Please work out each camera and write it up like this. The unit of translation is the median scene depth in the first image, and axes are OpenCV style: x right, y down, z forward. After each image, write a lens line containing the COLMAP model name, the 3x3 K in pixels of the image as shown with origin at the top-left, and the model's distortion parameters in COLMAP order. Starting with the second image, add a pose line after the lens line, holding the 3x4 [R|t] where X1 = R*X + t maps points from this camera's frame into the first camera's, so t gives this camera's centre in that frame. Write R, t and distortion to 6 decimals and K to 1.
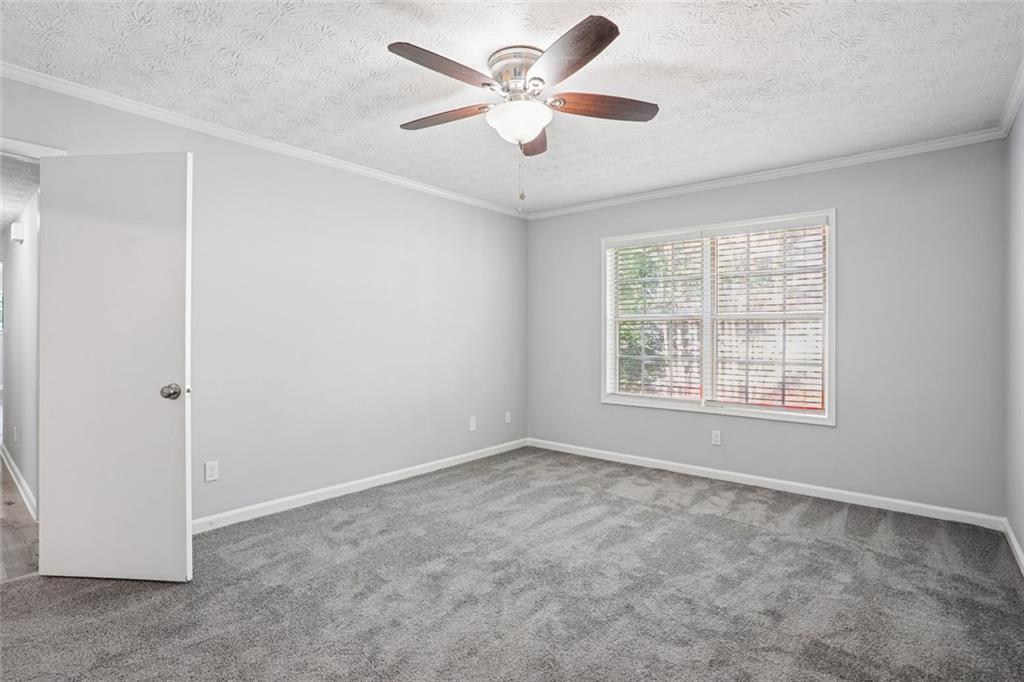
lens RADIAL K [[506.5, 0, 507.6], [0, 506.5, 338.0], [0, 0, 1]] dist [-0.076659, 0.044153]
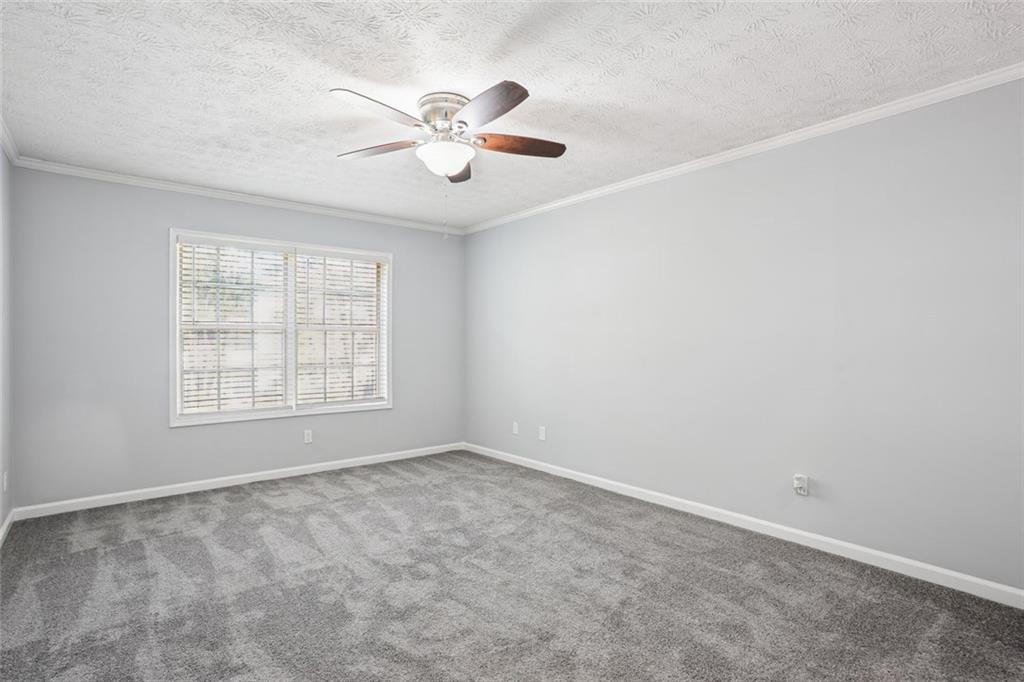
lens RADIAL K [[506.5, 0, 507.6], [0, 506.5, 338.0], [0, 0, 1]] dist [-0.076659, 0.044153]
pose [[0.167491, 0.006674, 0.985851, -0.707148], [0.014089, 0.999859, -0.009162, -0.002731], [-0.985773, 0.015424, 0.167373, 0.438307]]
